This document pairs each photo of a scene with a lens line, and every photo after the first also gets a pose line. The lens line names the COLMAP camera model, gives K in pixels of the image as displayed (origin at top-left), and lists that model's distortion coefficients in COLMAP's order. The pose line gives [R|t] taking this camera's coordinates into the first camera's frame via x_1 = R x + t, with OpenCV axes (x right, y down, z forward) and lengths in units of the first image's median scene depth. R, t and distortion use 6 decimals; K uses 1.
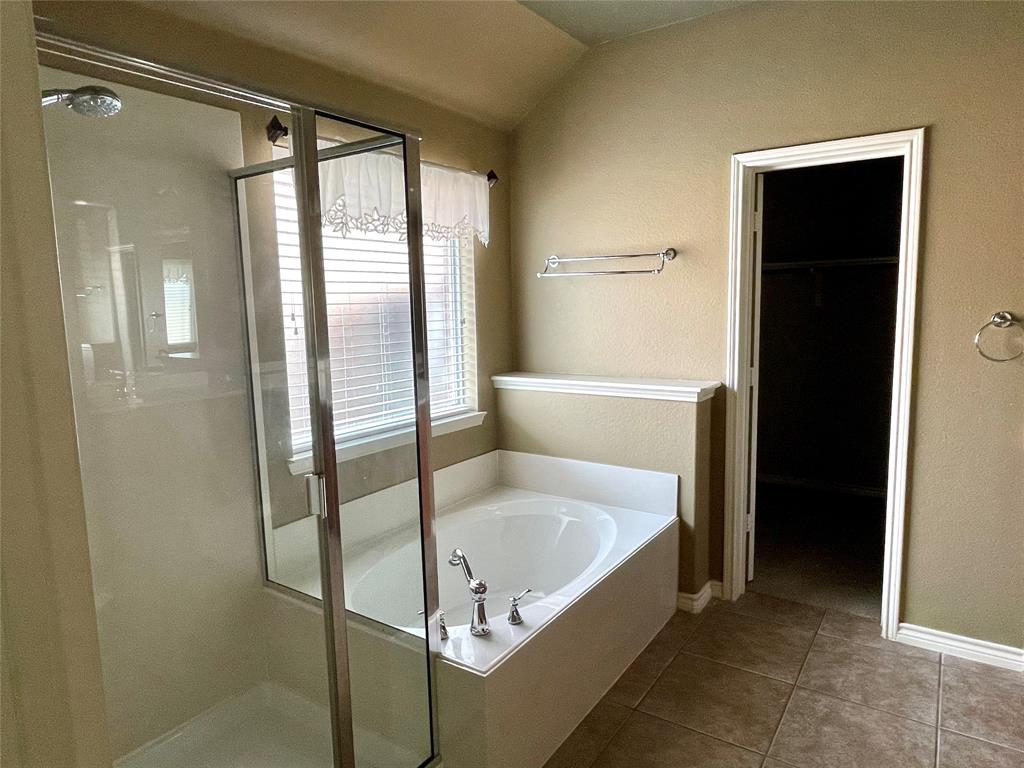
lens RADIAL K [[640.2, 0, 514.2], [0, 640.2, 382.1], [0, 0, 1]] dist [-0.003784, 0.001223]
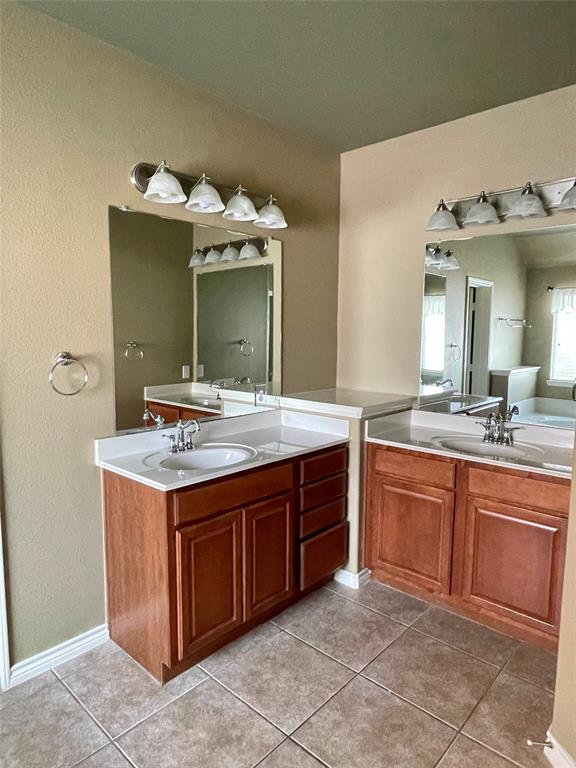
lens RADIAL K [[480.1, 0, 286.3], [0, 480.1, 383.5], [0, 0, 1]] dist [-0.003784, 0.001223]
pose [[0.142056, -0.080239, 0.986601, -0.028907], [0.115102, 0.991287, 0.064047, -0.053378], [-0.983144, 0.104462, 0.150054, 0.403971]]
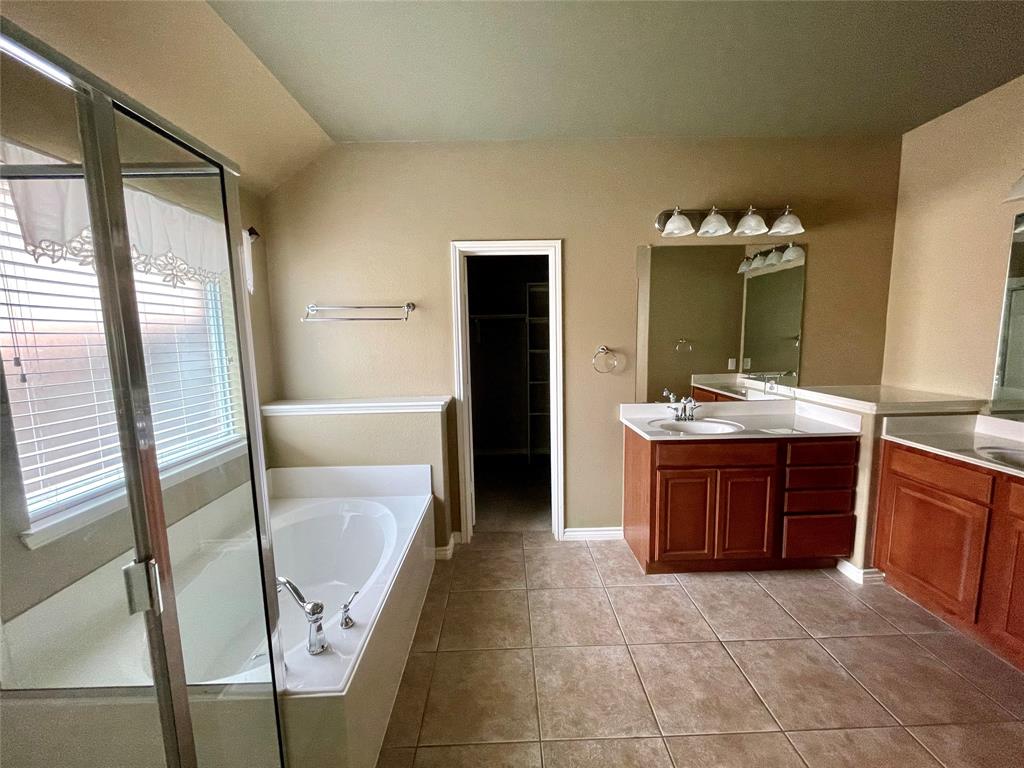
lens RADIAL K [[412.7, 0, 512.8], [0, 412.7, 383.5], [0, 0, 1]] dist [-0.001017, -0.000464]
pose [[0.813177, -0.063666, 0.578524, -0.112997], [0.075024, 0.997173, 0.004283, -0.023551], [-0.577161, 0.039920, 0.815654, 0.160237]]
